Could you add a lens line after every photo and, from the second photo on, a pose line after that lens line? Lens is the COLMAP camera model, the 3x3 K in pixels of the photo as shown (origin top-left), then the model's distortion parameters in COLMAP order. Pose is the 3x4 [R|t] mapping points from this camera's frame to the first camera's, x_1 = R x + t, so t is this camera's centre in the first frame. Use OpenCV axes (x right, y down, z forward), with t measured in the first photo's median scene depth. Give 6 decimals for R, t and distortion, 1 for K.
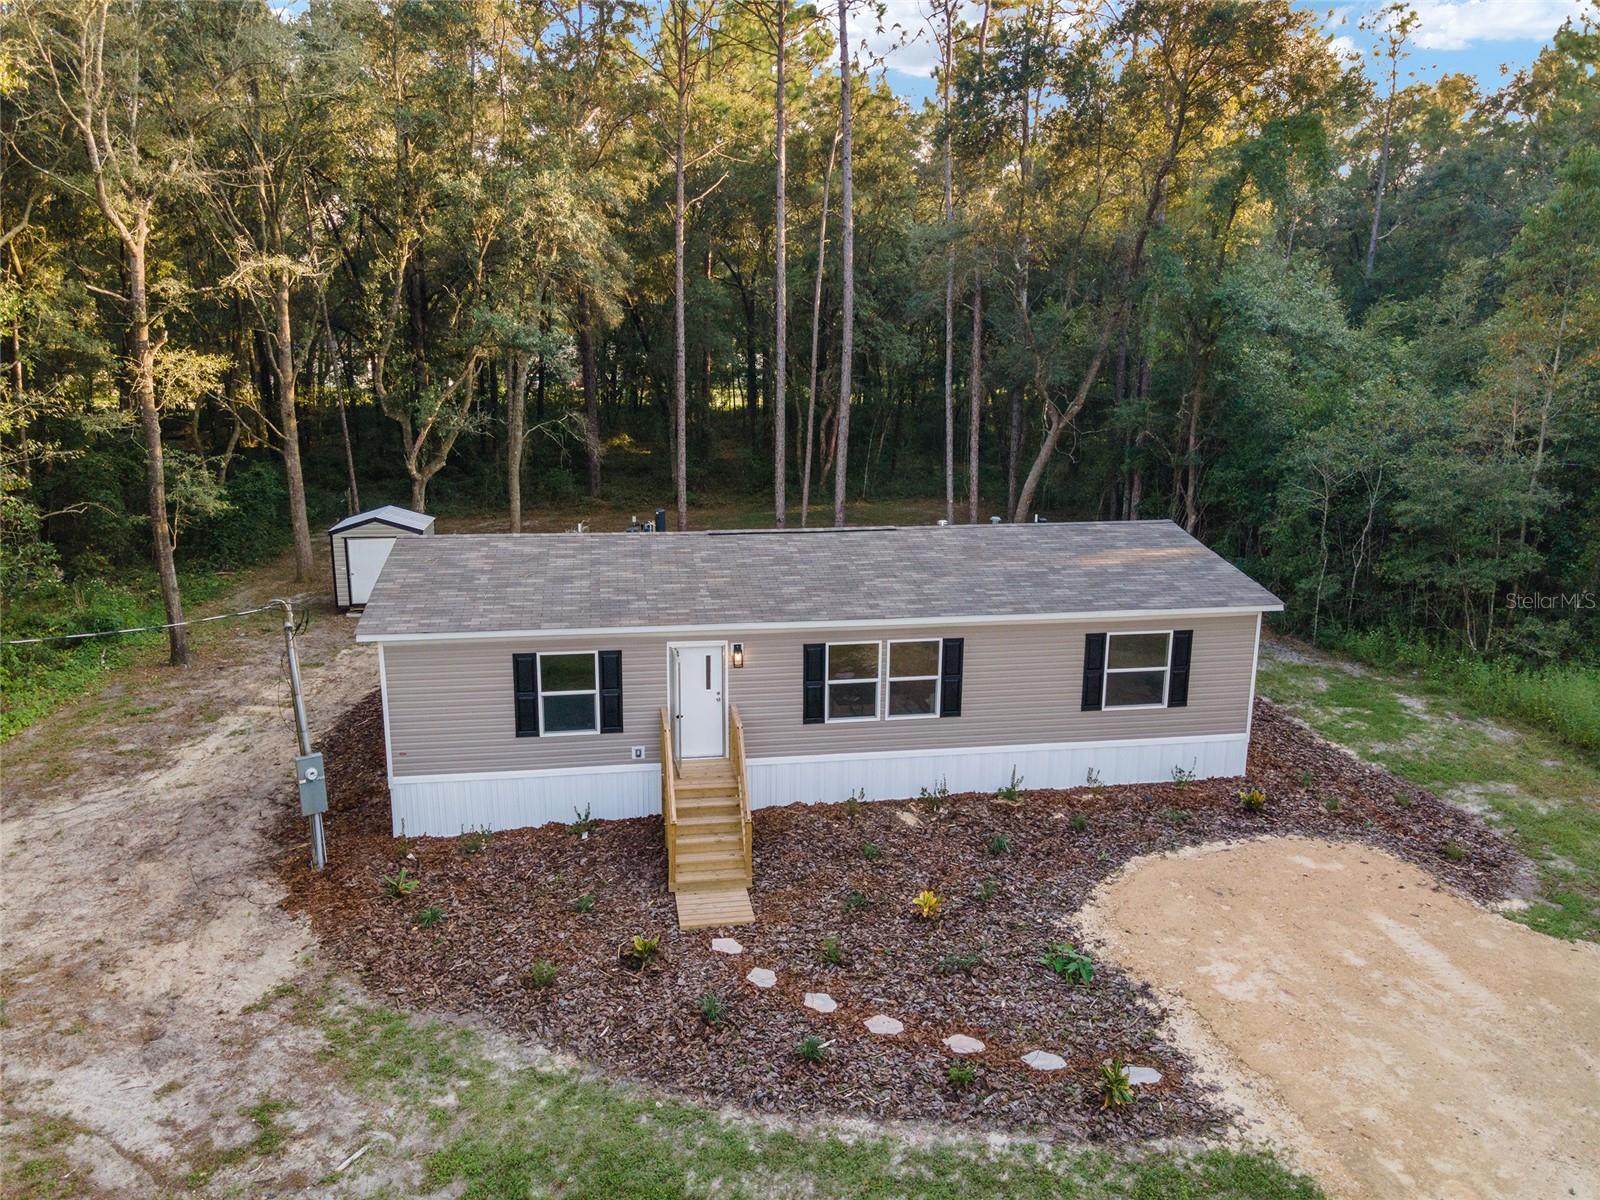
lens RADIAL K [[1162.7, 0, 796.4], [0, 1162.7, 607.4], [0, 0, 1]] dist [0.026450, 0.022992]
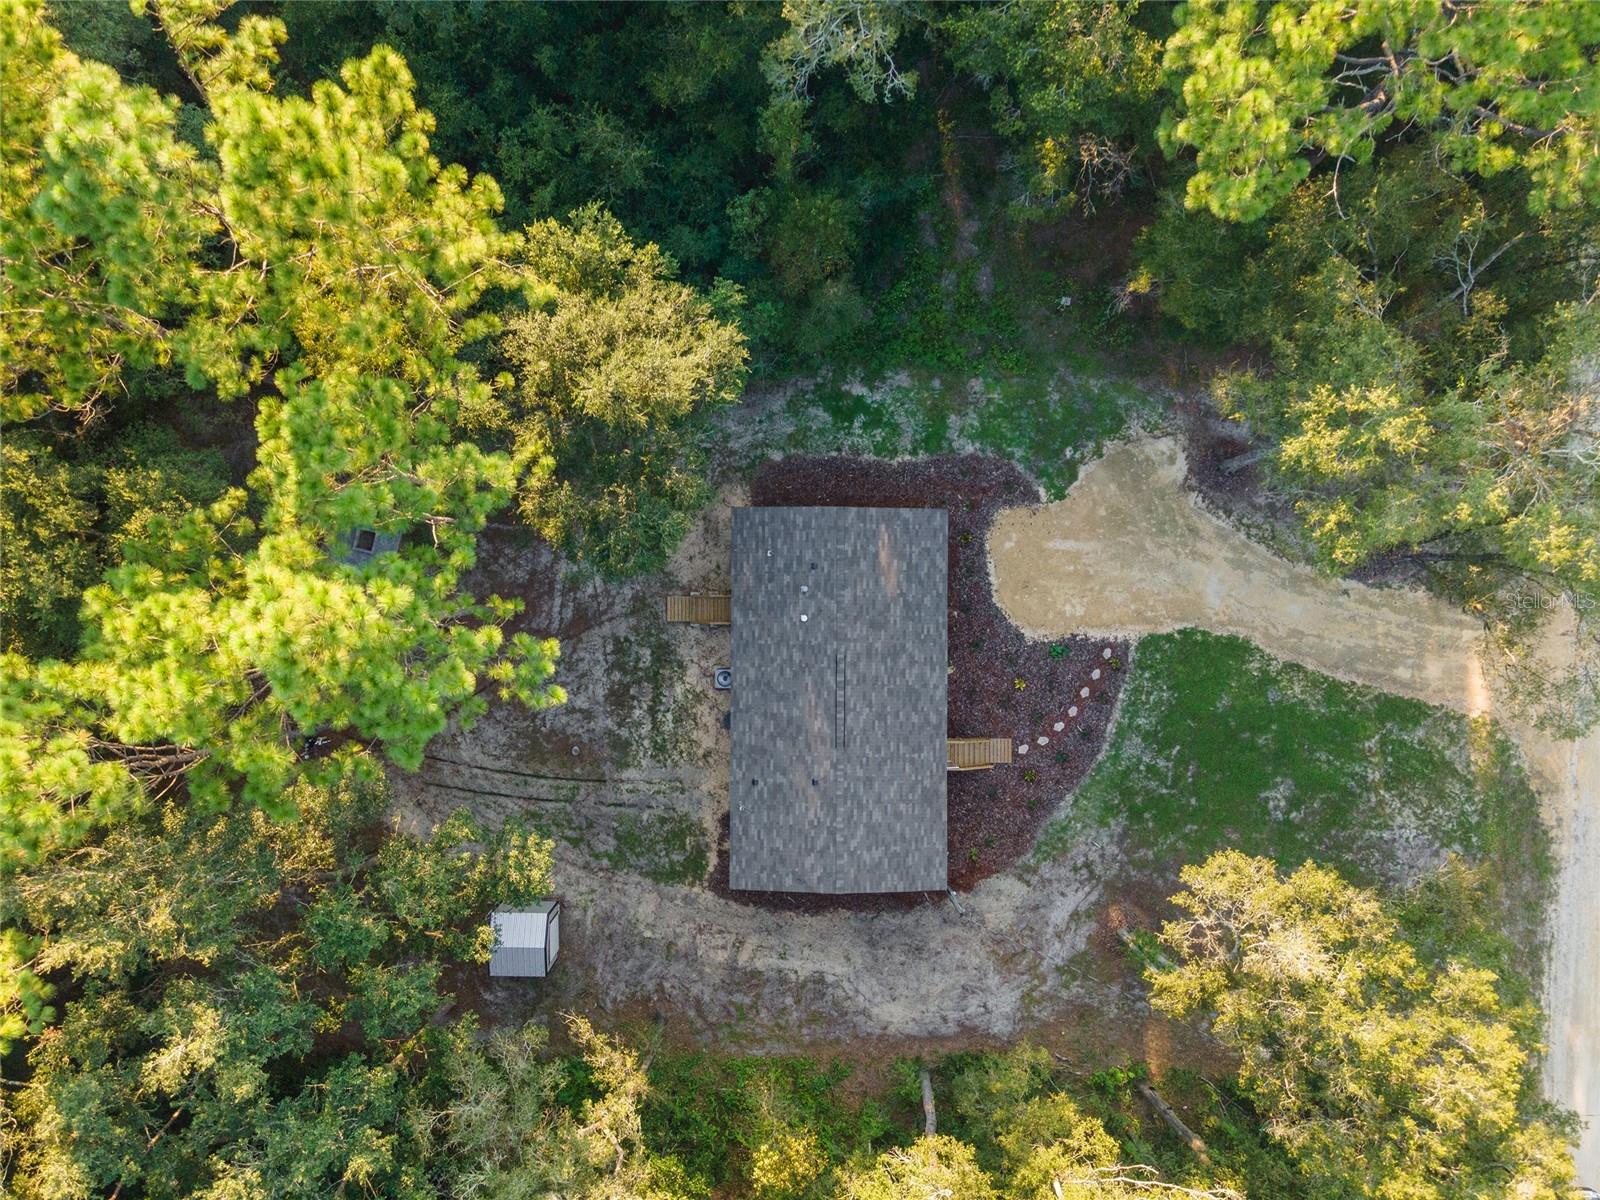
lens RADIAL K [[1162.7, 0, 800.3], [0, 1162.7, 601.7], [0, 0, 1]] dist [0.026450, 0.022992]
pose [[0.168942, -0.985580, -0.009486, 0.223708], [0.220965, 0.028493, 0.974865, -2.492606], [-0.960538, -0.166792, 0.222592, 0.783821]]
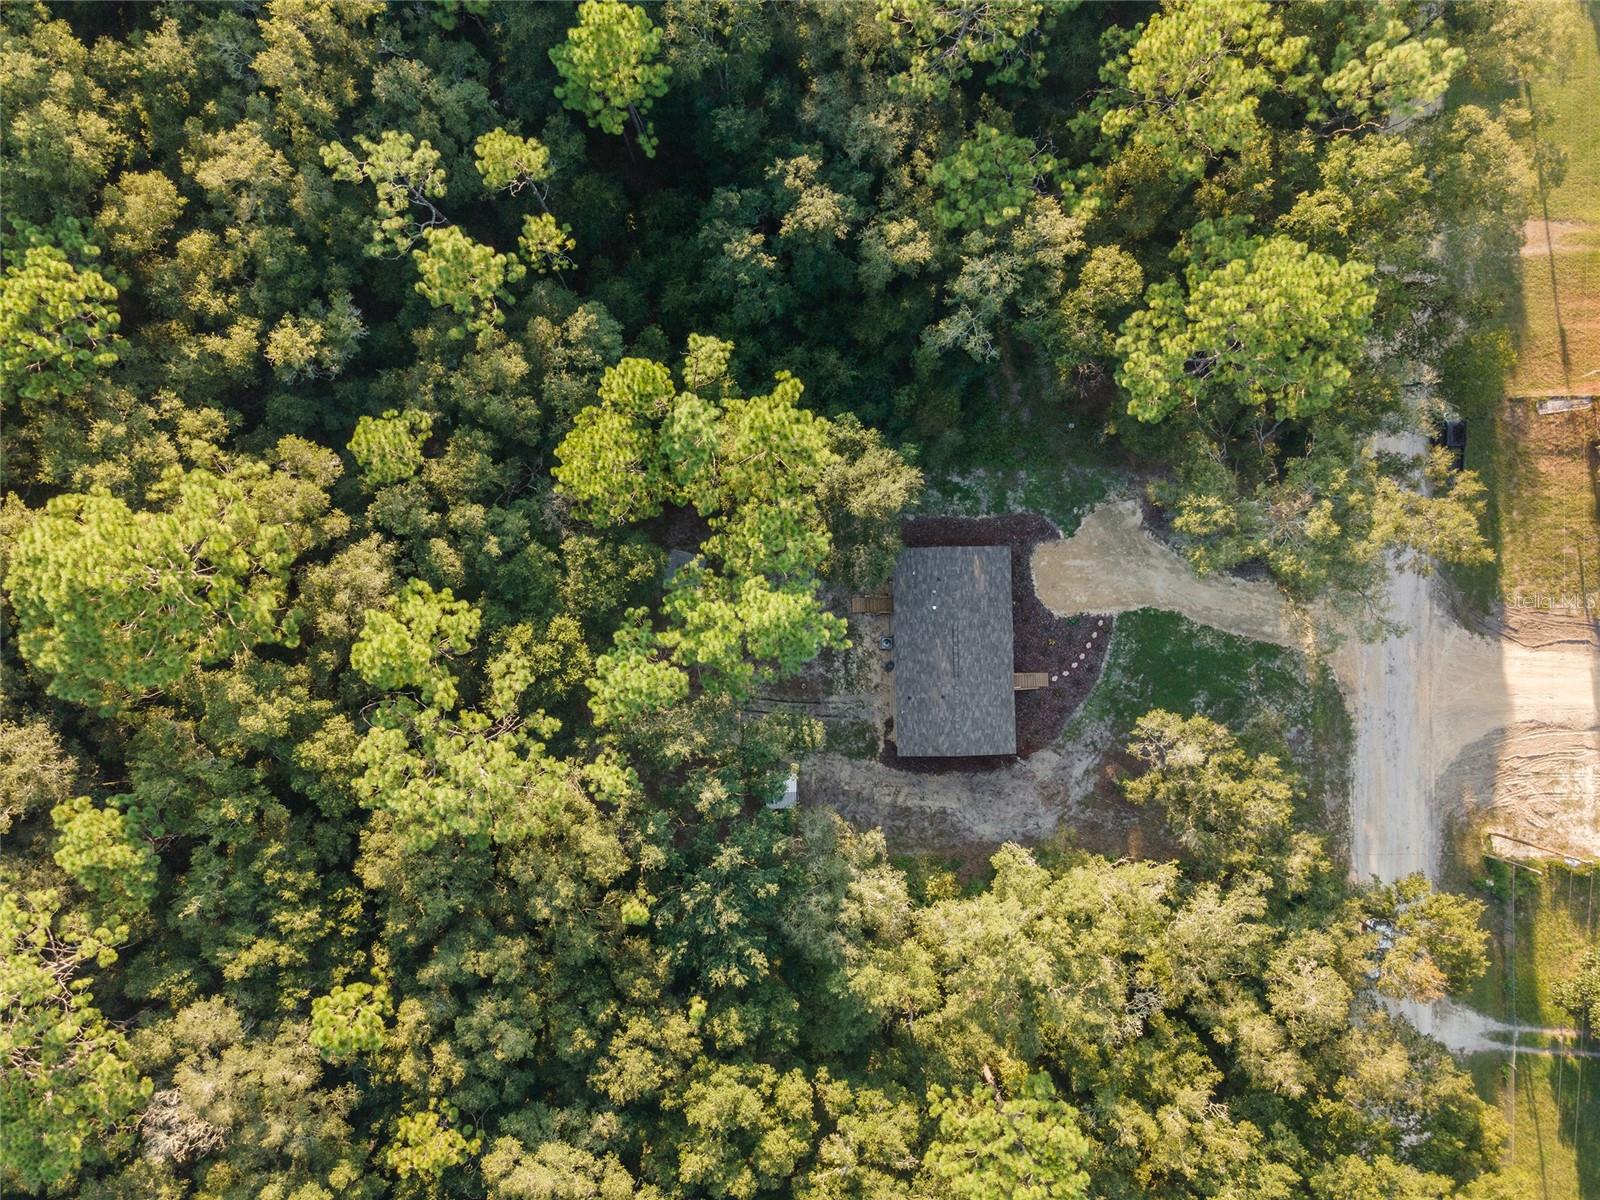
lens RADIAL K [[1162.7, 0, 794.6], [0, 1162.7, 602.6], [0, 0, 1]] dist [0.026450, 0.022992]
pose [[0.139985, -0.990100, -0.010311, 0.157331], [0.228011, 0.022100, 0.973408, -4.627090], [-0.963543, -0.138613, 0.228847, 0.809203]]
